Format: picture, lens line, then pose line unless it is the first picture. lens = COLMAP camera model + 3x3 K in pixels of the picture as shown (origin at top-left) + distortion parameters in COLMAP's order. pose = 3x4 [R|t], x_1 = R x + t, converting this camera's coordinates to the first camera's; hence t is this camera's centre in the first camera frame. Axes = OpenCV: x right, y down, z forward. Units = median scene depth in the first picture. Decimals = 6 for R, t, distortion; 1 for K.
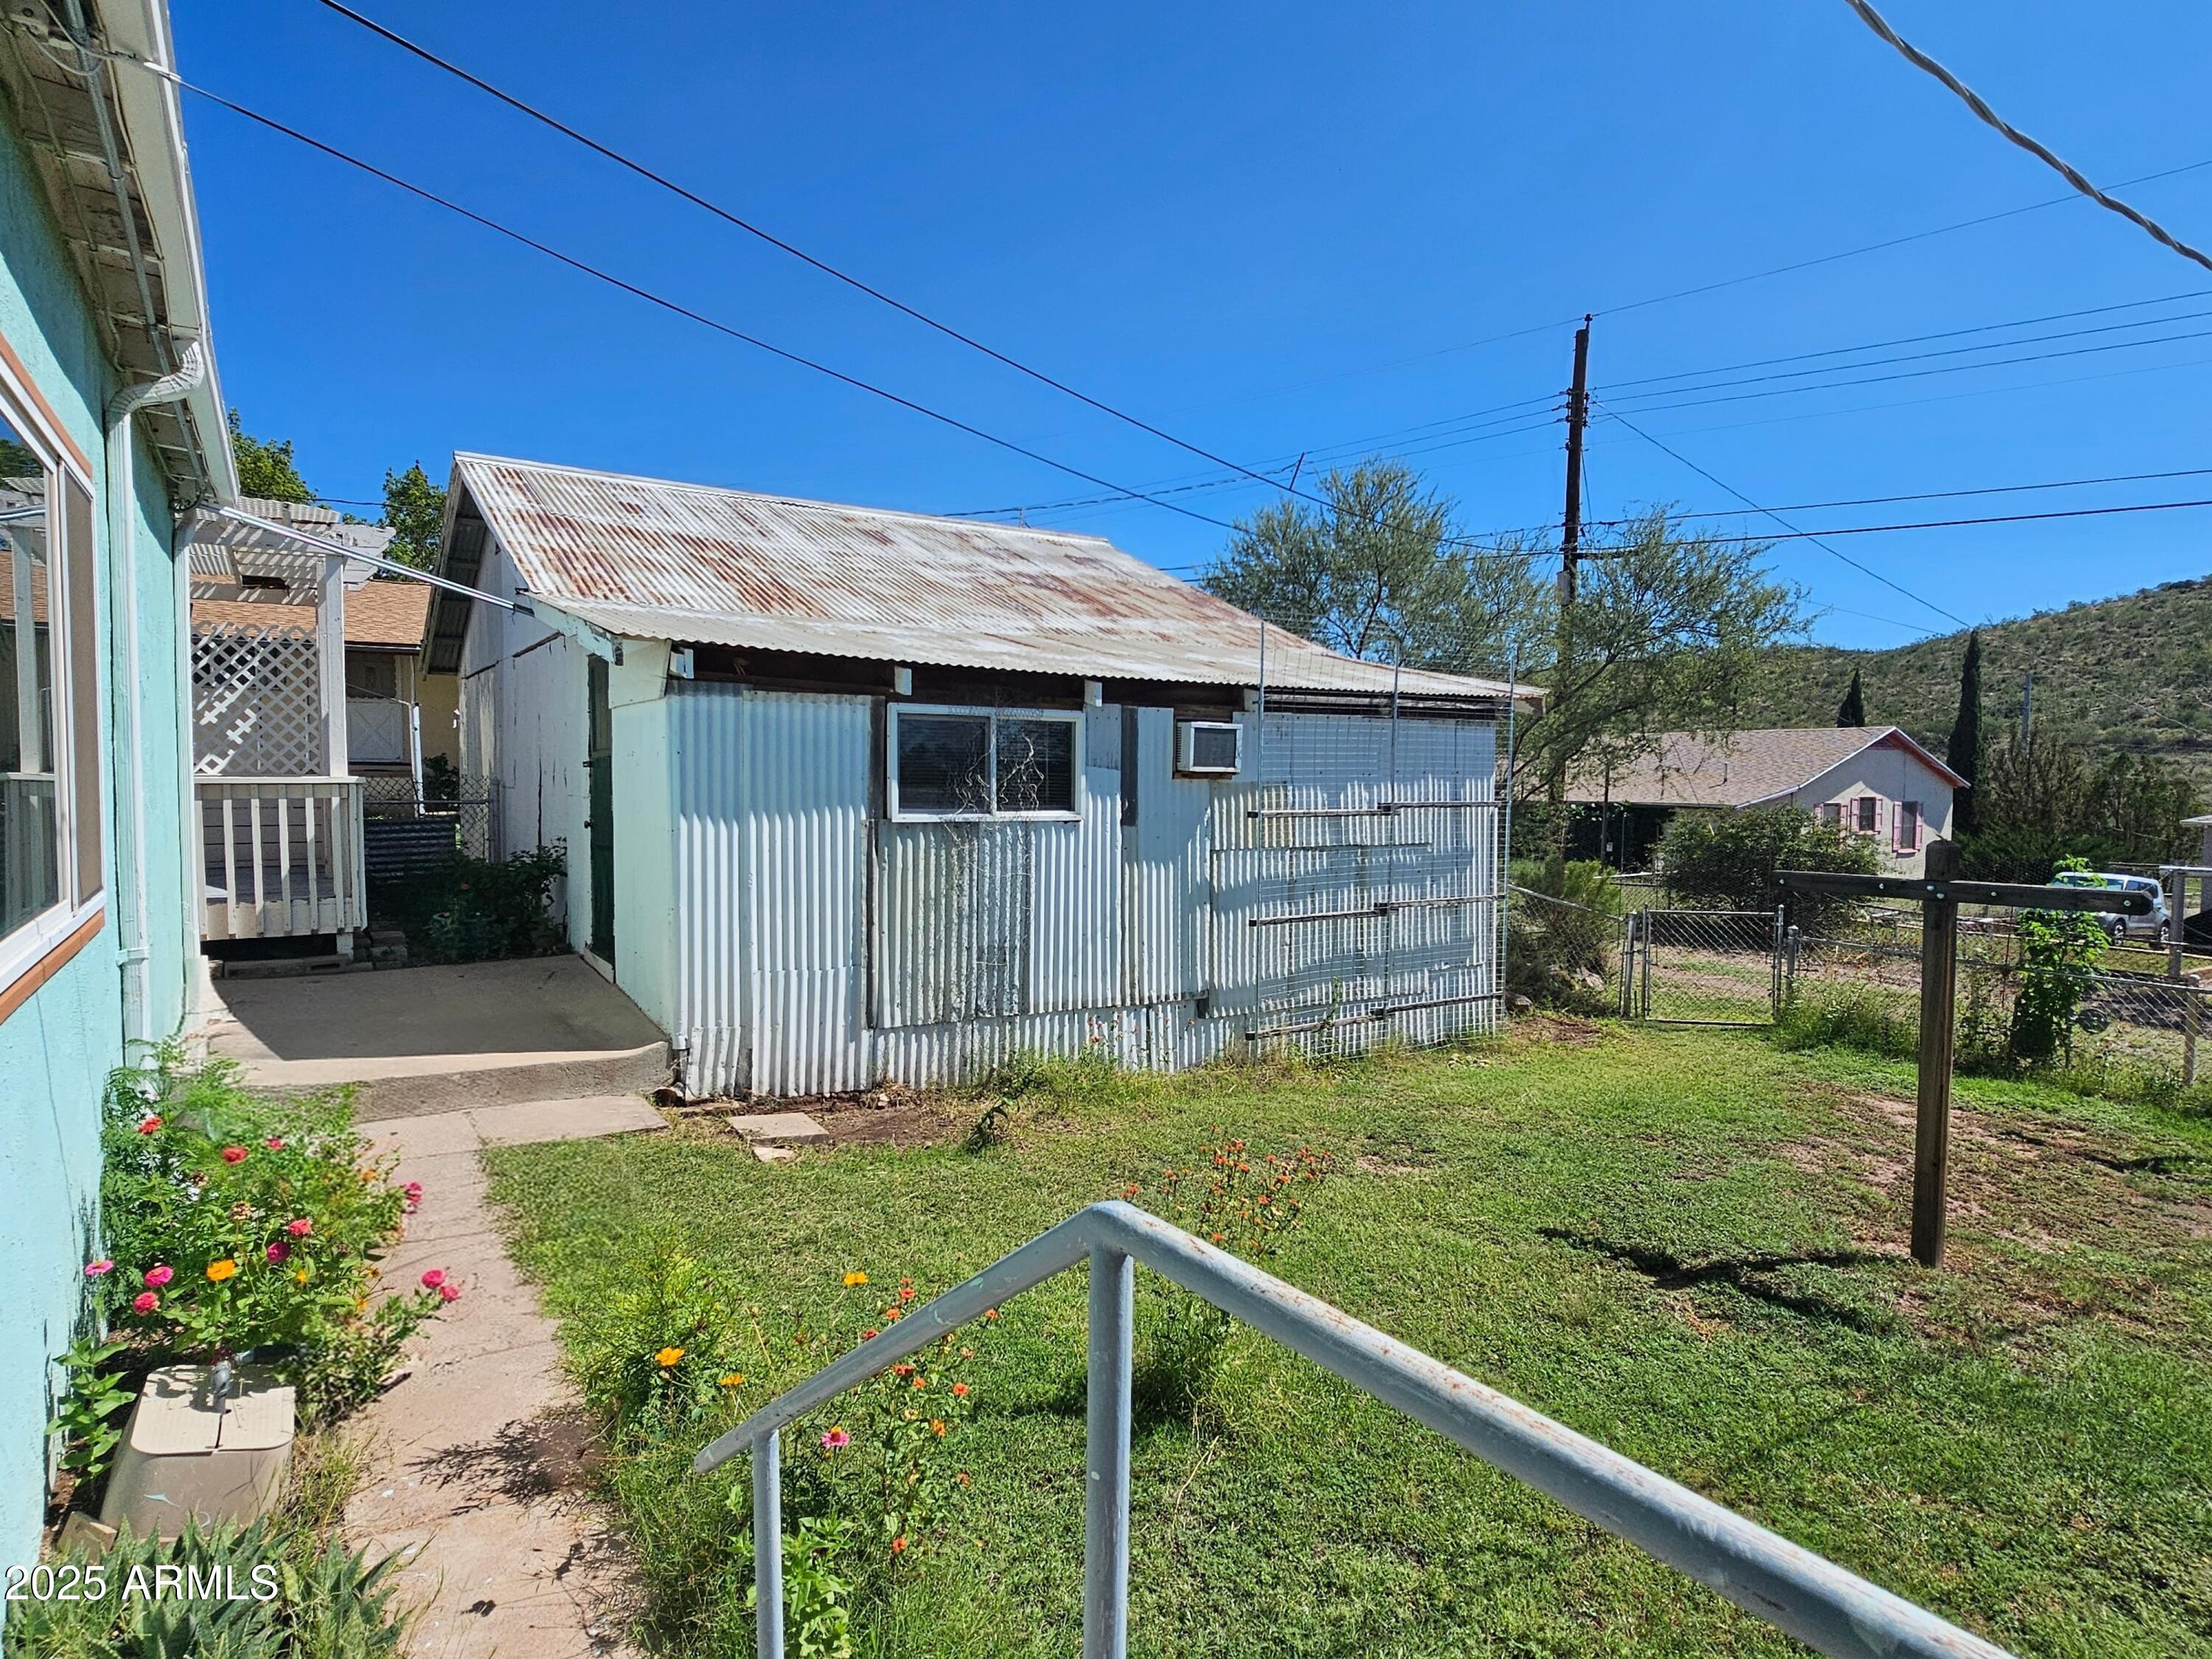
lens RADIAL K [[1251.9, 0, 1091.4], [0, 1251.9, 833.9], [0, 0, 1]] dist [-0.002743, 0.001240]
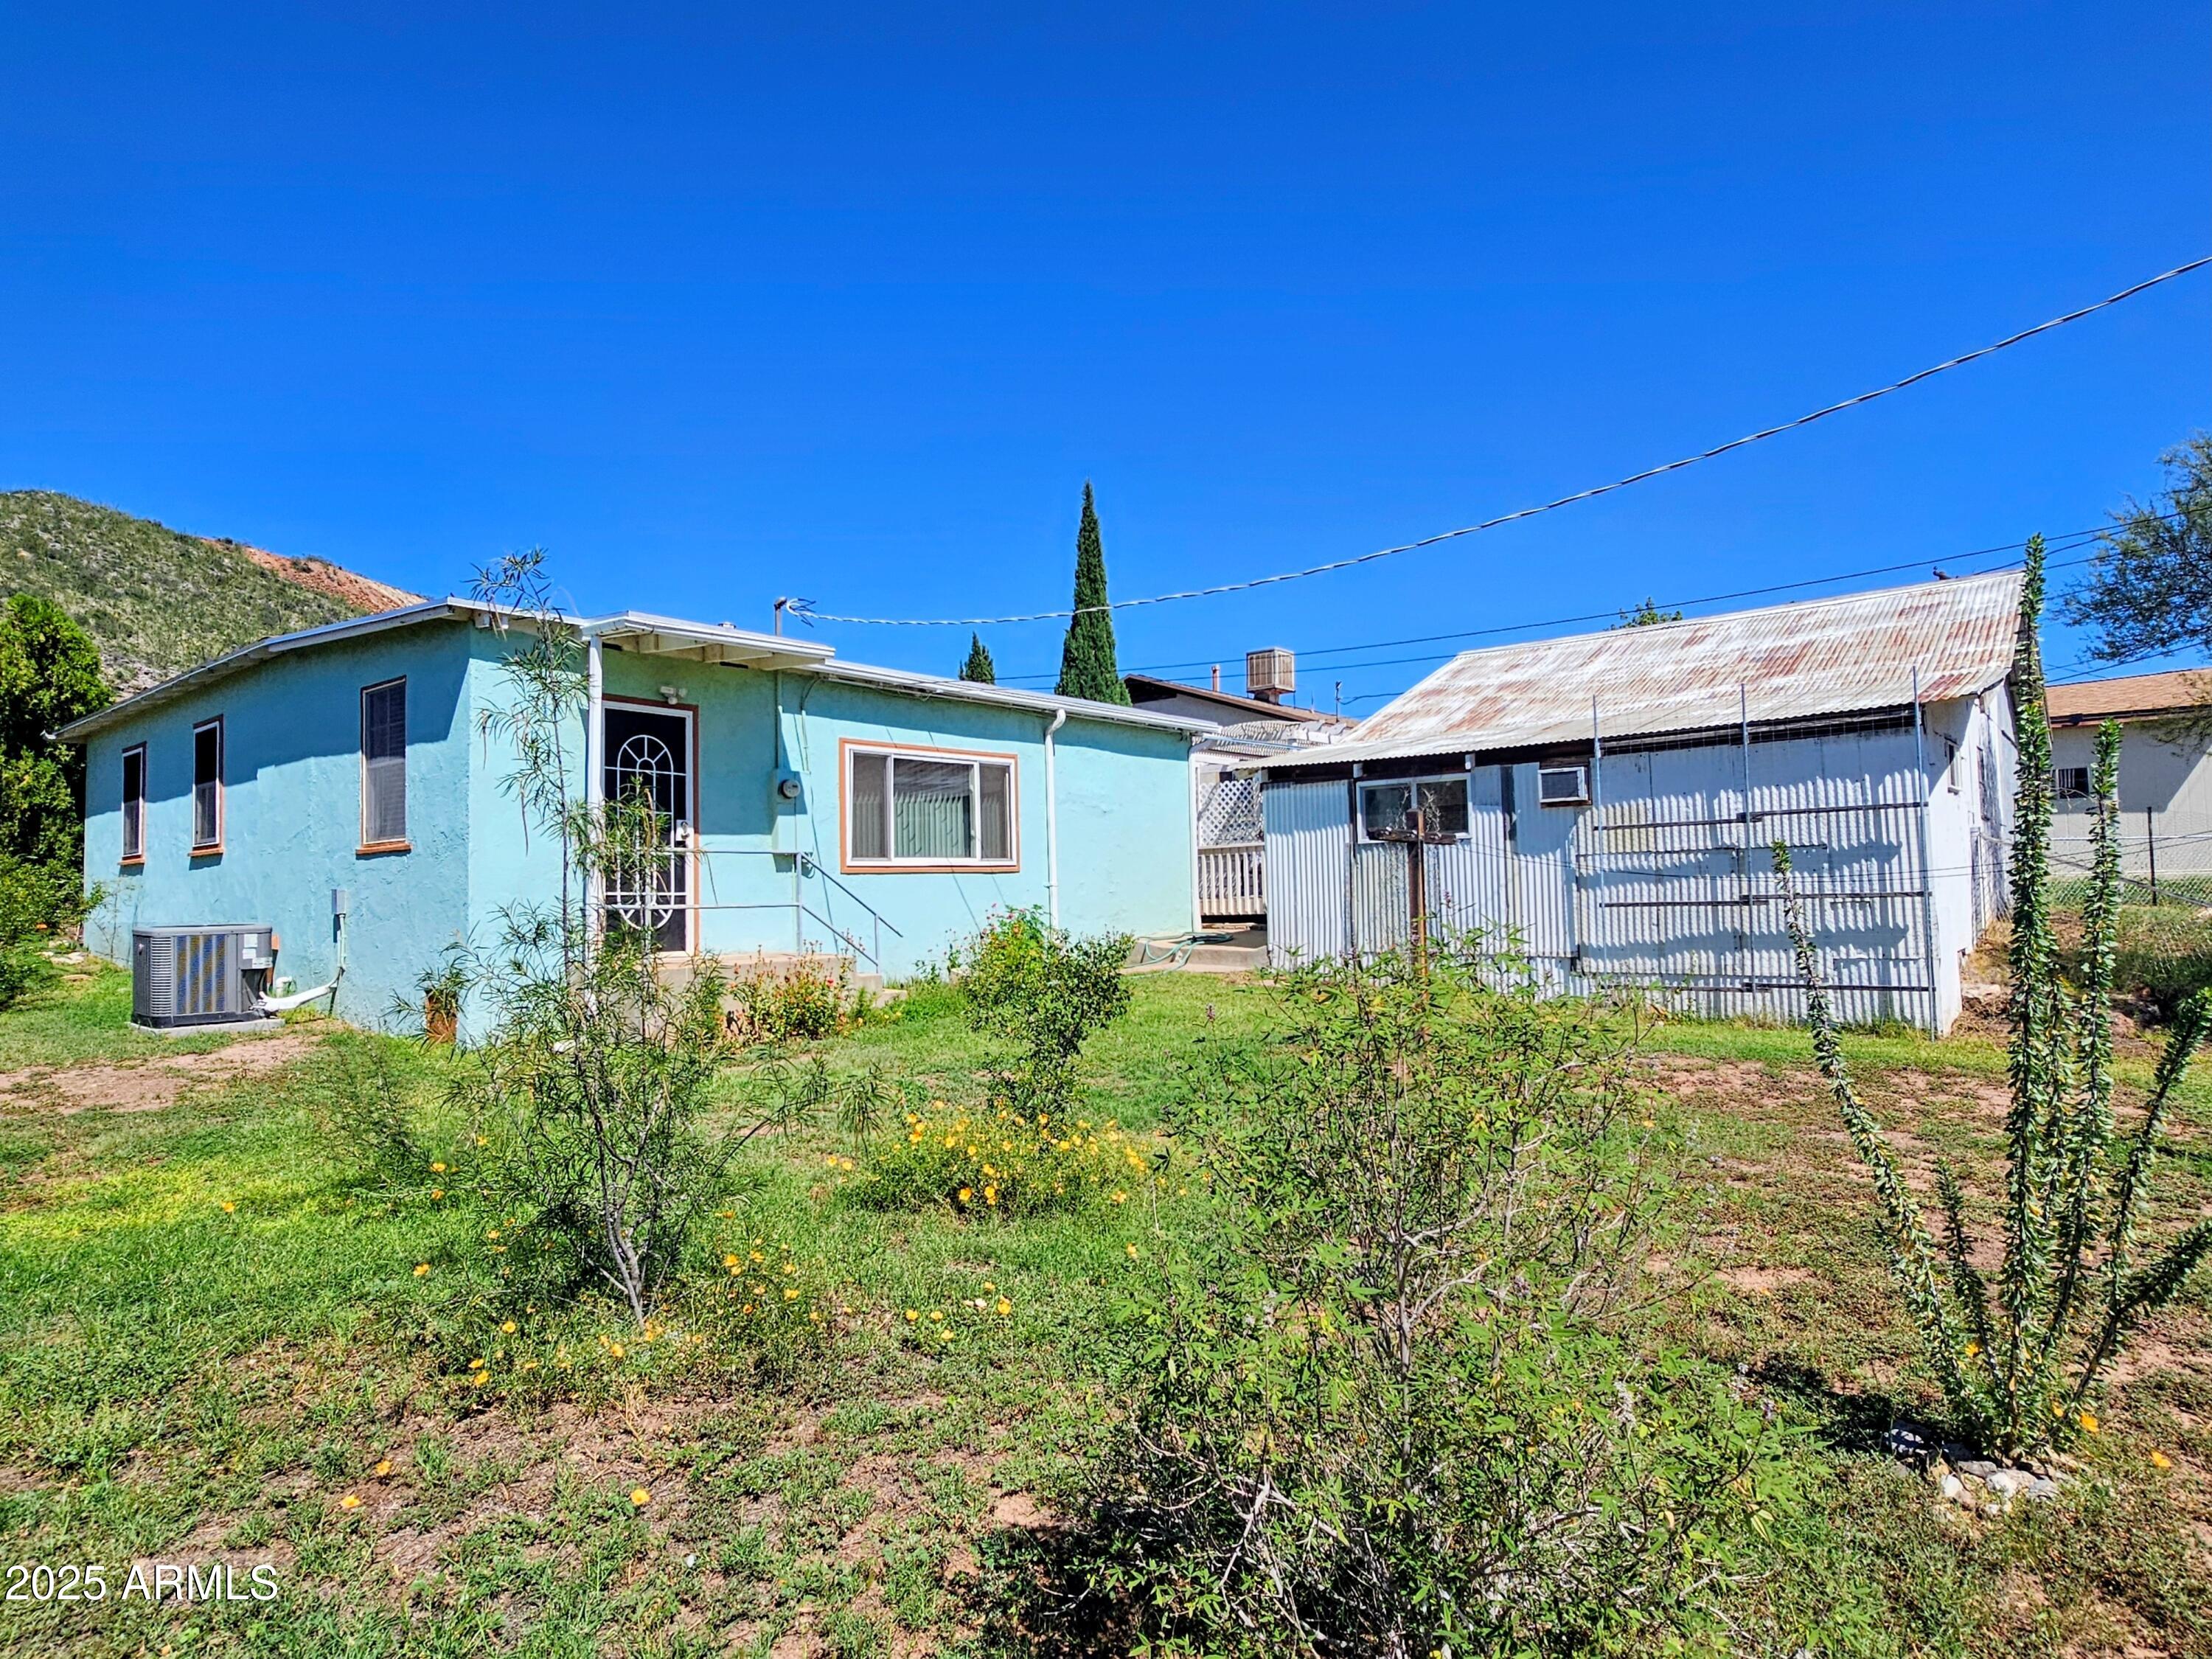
lens RADIAL K [[1251.9, 0, 1091.4], [0, 1251.9, 833.9], [0, 0, 1]] dist [-0.002743, 0.001240]
pose [[0.932010, -0.115504, -0.343534, 0.082110], [0.092147, 0.992229, -0.083613, 0.067521], [0.350522, 0.046272, 0.935411, -0.647832]]
